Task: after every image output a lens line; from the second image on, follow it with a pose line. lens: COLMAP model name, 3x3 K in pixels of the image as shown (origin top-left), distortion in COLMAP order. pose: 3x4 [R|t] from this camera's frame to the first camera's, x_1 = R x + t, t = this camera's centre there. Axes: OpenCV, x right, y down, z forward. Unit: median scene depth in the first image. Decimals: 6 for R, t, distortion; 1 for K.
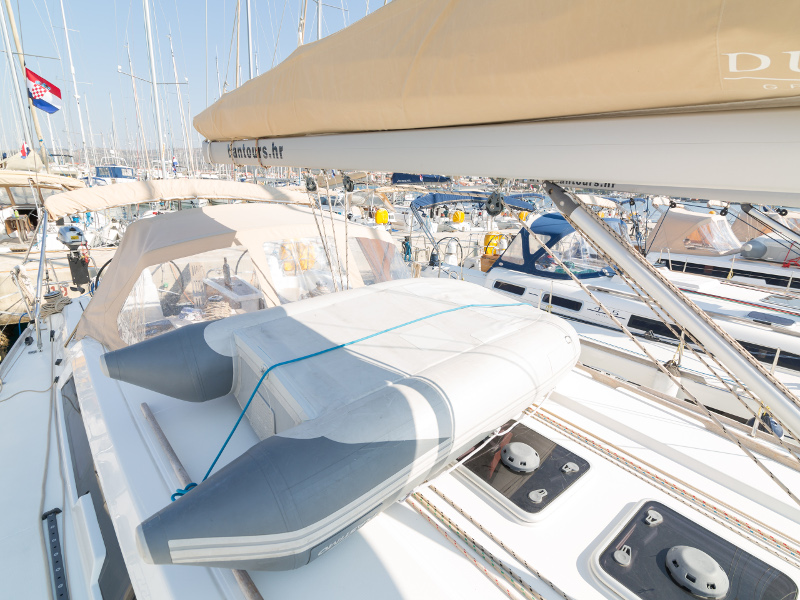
lens RADIAL K [[355.9, 0, 400.6], [0, 355.9, 269.7], [0, 0, 1]] dist [0.002064, 0.000281]
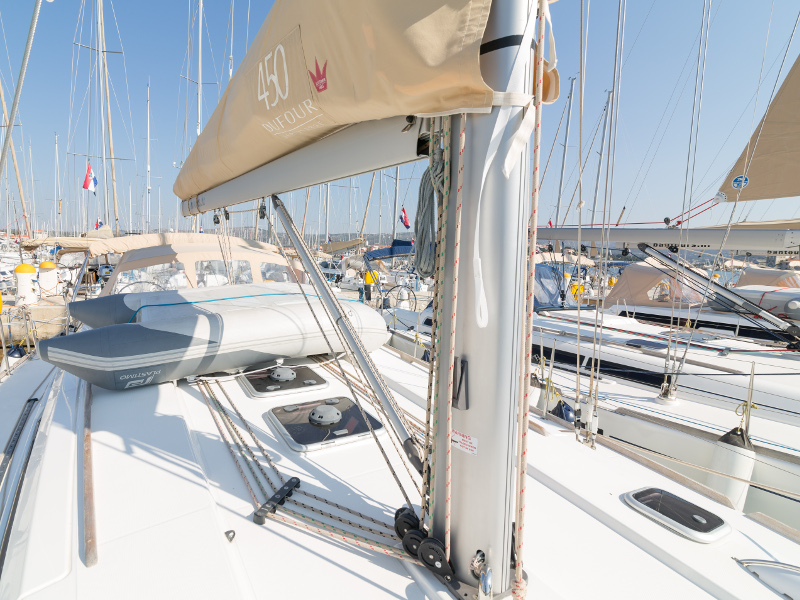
lens RADIAL K [[394.6, 0, 400.0], [0, 394.6, 300.0], [0, 0, 1]] dist [-0.004441, -0.000511]
pose [[0.981034, 0.006415, -0.193732, 0.601545], [-0.037418, 0.986921, -0.156801, 0.238278], [0.190192, 0.161076, 0.968443, -0.303641]]
